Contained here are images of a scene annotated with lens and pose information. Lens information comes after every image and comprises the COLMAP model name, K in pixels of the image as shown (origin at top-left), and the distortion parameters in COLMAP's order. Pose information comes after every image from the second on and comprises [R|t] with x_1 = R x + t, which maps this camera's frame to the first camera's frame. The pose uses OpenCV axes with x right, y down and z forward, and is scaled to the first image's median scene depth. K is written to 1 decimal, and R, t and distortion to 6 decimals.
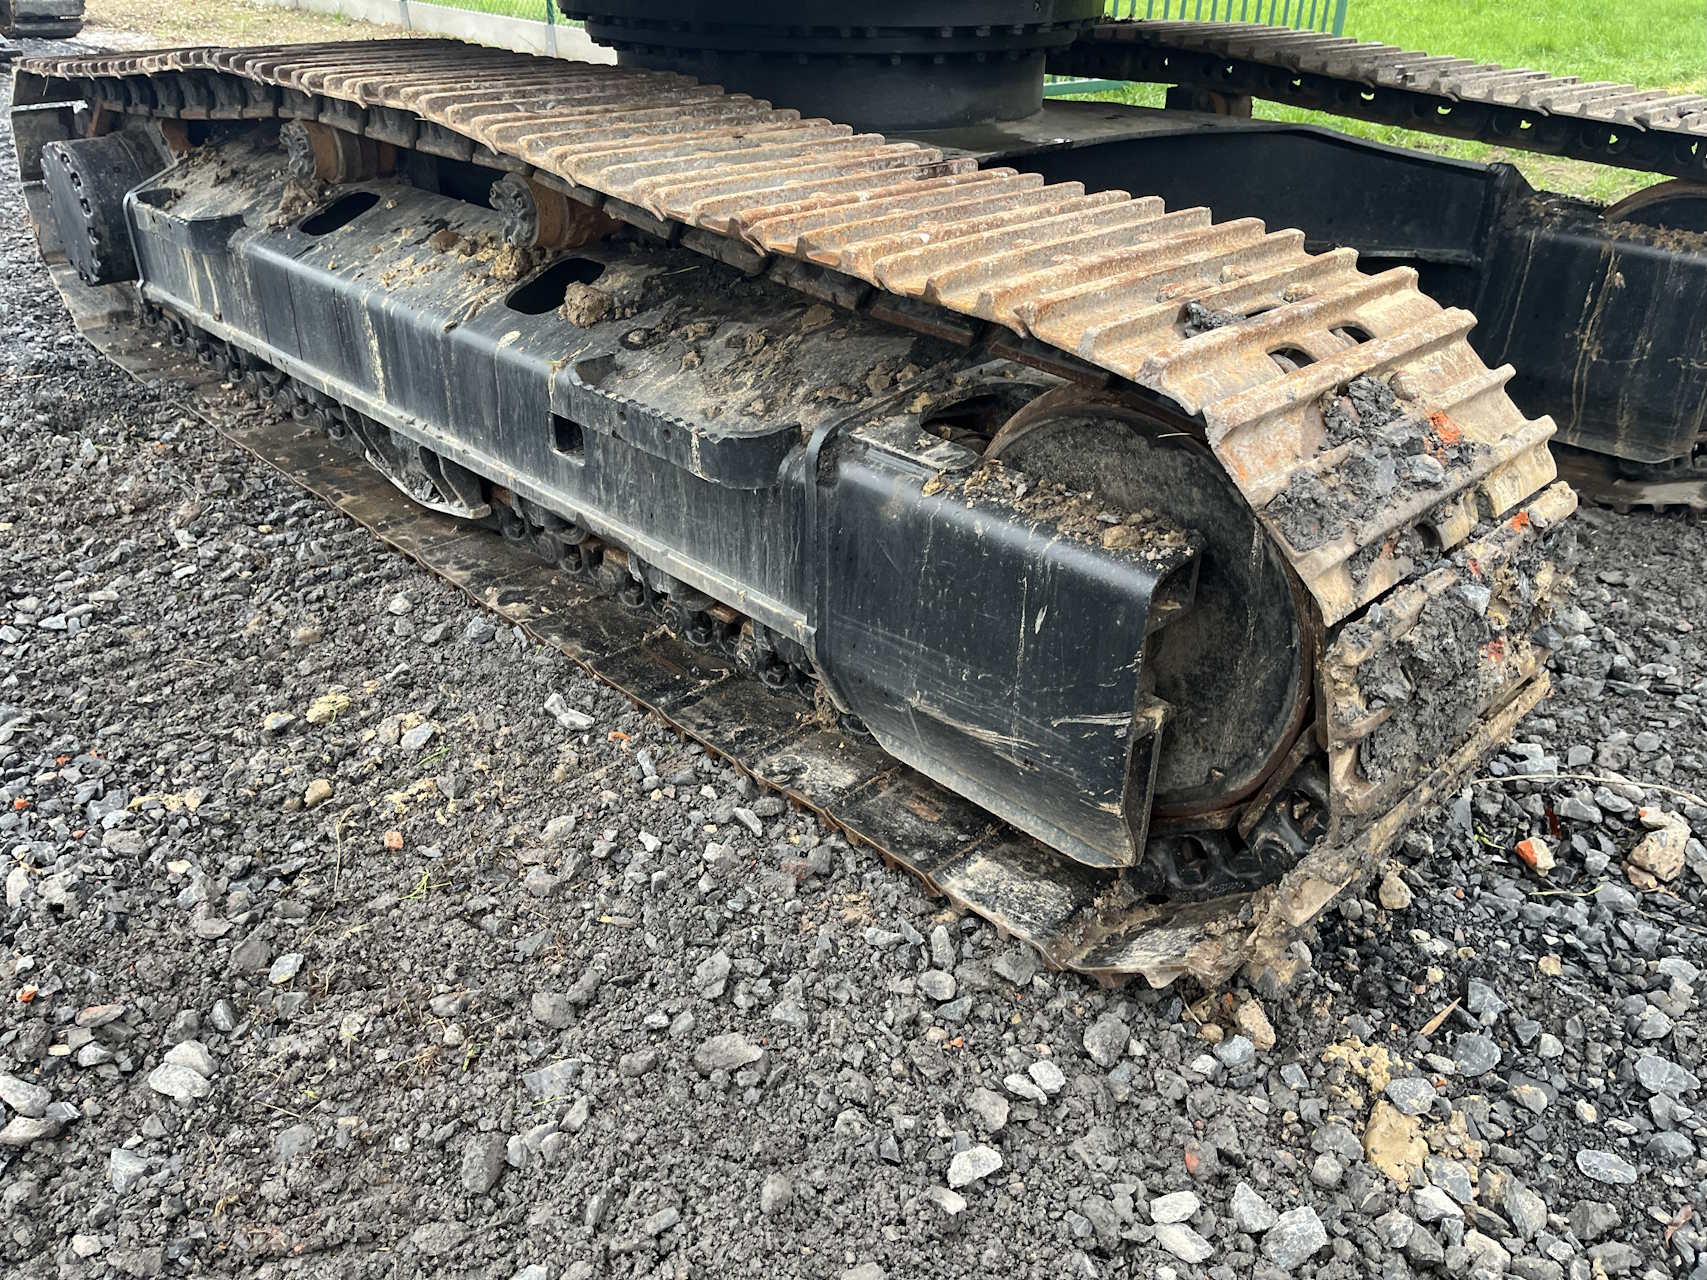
lens RADIAL K [[1331.8, 0, 853.5], [0, 1331.8, 640.0], [0, 0, 1]] dist [0.053820, -0.083873]
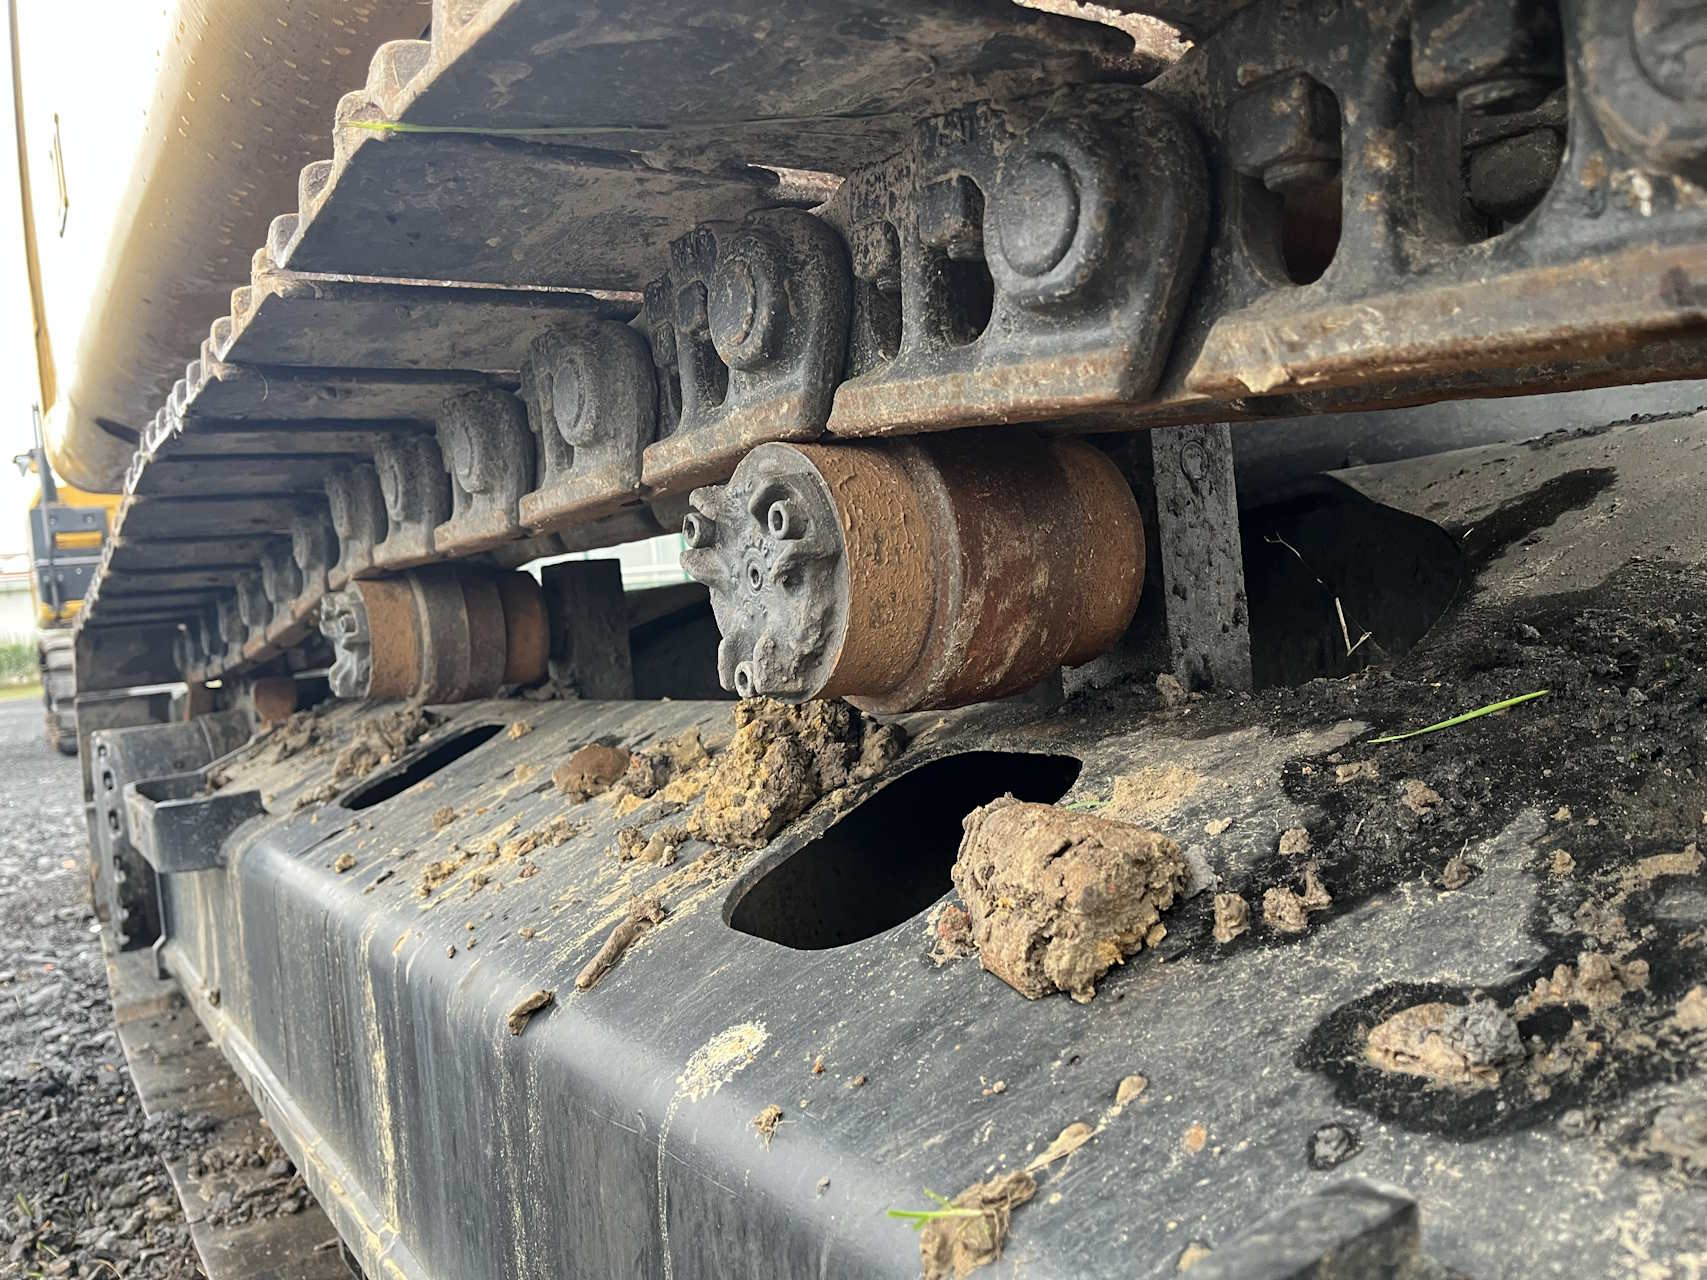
lens RADIAL K [[1331.8, 0, 853.5], [0, 1331.8, 640.0], [0, 0, 1]] dist [0.053820, -0.083873]
pose [[0.978523, -0.096002, -0.182421, -0.176652], [0.003608, 0.892776, -0.450487, -0.176041], [0.206108, 0.440153, 0.873948, 0.732372]]
